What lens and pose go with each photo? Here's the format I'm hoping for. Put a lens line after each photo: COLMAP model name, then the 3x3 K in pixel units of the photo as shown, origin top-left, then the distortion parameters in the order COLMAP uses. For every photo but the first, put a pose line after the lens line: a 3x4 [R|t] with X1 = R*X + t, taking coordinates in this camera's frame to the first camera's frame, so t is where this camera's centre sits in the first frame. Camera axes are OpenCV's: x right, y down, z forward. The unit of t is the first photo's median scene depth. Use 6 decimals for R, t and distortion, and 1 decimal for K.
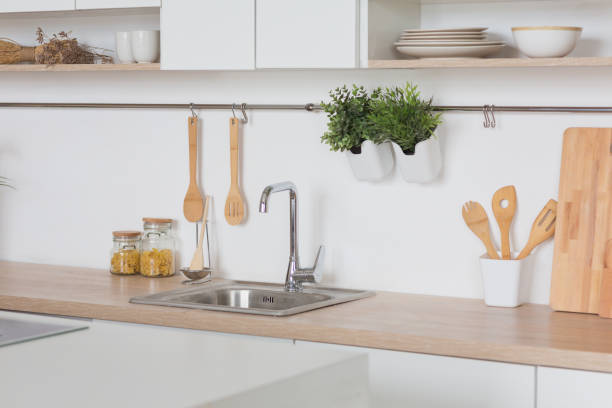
lens RADIAL K [[1469.9, 0, 306.0], [0, 1469.9, 204.0], [0, 0, 1]] dist [-0.007416, 0.363454]
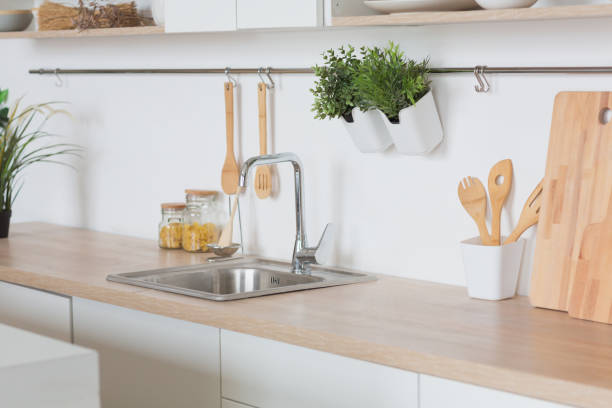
lens RADIAL K [[1469.9, 0, 306.0], [0, 1469.9, 204.0], [0, 0, 1]] dist [-0.007416, 0.363454]
pose [[0.947323, 0.016948, -0.319831, 0.299105], [-0.008950, 0.999610, 0.026461, -0.007867], [0.320154, -0.022205, 0.947105, 0.142939]]
